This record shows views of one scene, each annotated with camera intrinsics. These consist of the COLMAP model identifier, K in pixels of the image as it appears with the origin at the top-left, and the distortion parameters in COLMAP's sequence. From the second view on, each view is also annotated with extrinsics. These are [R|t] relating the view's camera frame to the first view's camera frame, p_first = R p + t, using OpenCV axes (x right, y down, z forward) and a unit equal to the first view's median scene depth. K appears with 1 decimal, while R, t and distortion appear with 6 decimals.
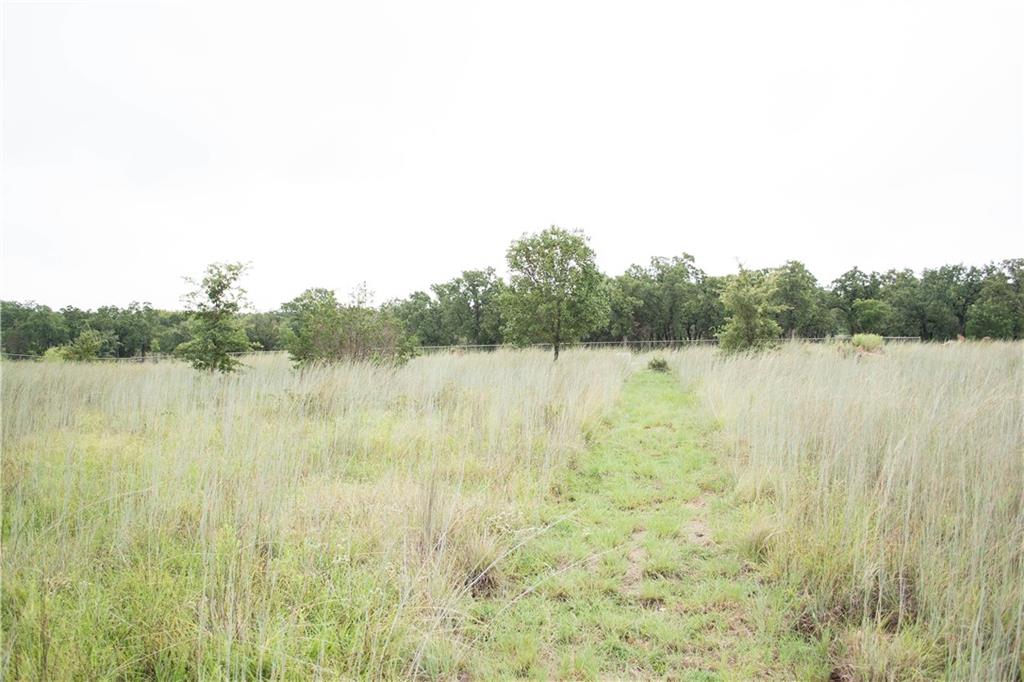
lens RADIAL K [[792.5, 0, 511.2], [0, 792.5, 339.2], [0, 0, 1]] dist [-0.094129, 0.017723]
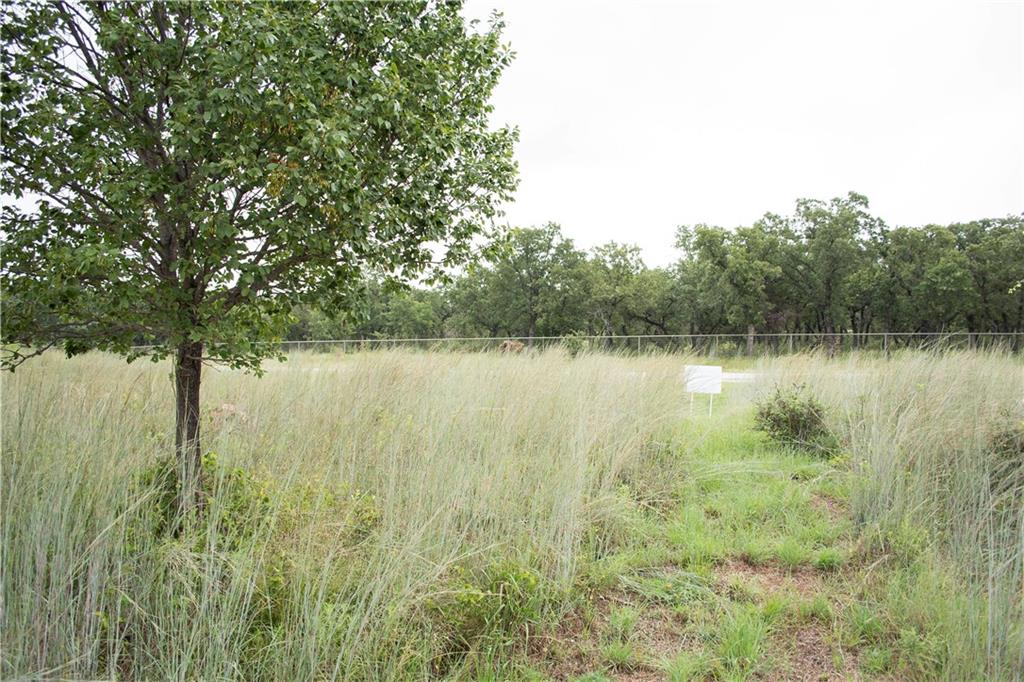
lens RADIAL K [[792.5, 0, 513.6], [0, 792.5, 339.3], [0, 0, 1]] dist [-0.094129, 0.017723]
pose [[0.984100, 0.012687, -0.177162, 0.067964], [-0.010865, 0.999878, 0.011248, 0.002176], [0.177283, -0.009144, 0.984117, 0.350723]]
